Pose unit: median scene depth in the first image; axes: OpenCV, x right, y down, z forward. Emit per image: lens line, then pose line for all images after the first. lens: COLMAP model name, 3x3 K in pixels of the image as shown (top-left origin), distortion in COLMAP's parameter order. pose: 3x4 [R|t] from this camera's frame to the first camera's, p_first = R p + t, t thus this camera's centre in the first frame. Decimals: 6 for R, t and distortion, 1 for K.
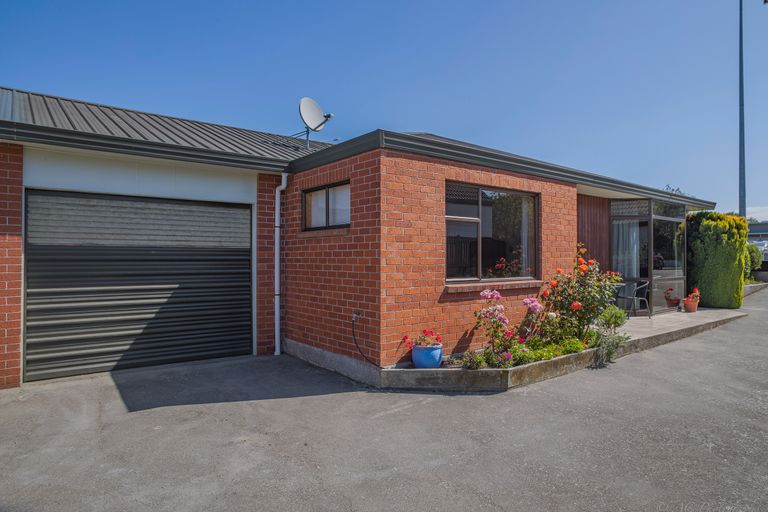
lens RADIAL K [[444.9, 0, 382.7], [0, 444.9, 248.9], [0, 0, 1]] dist [-0.071935, 0.047374]
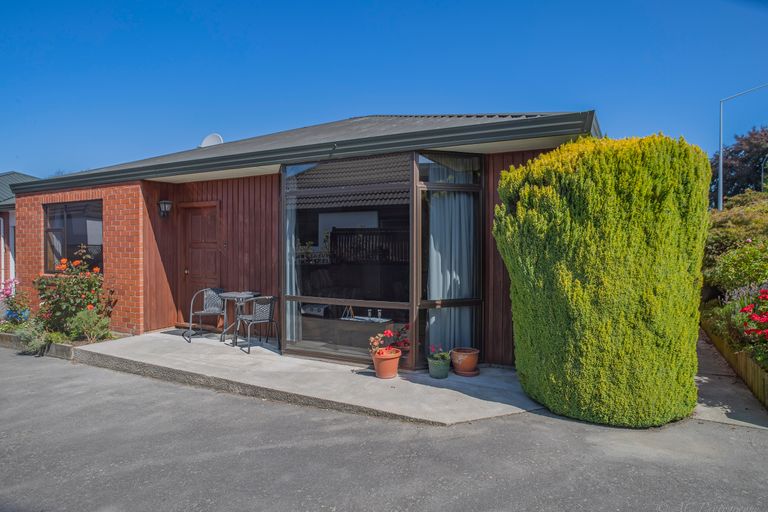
lens RADIAL K [[446.4, 0, 383.4], [0, 446.4, 240.4], [0, 0, 1]] dist [-0.068609, 0.048025]
pose [[0.425678, -0.009467, -0.904825, 1.684402], [0.012109, 0.999915, -0.004766, -0.005941], [0.904794, -0.008927, 0.425756, 1.182638]]
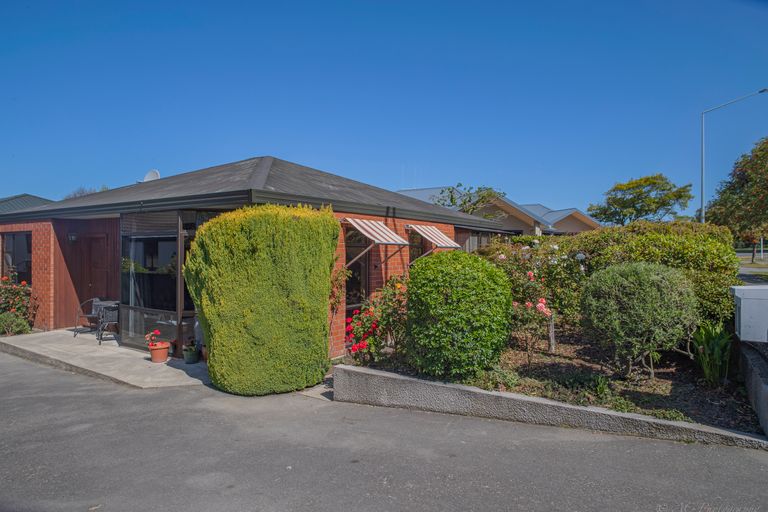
lens RADIAL K [[444.9, 0, 382.7], [0, 444.9, 248.9], [0, 0, 1]] dist [-0.071935, 0.047374]
pose [[0.350225, -0.003528, -0.936659, 2.231322], [0.004093, 0.999989, -0.002236, -0.057178], [0.936657, -0.003051, 0.350236, 1.649336]]
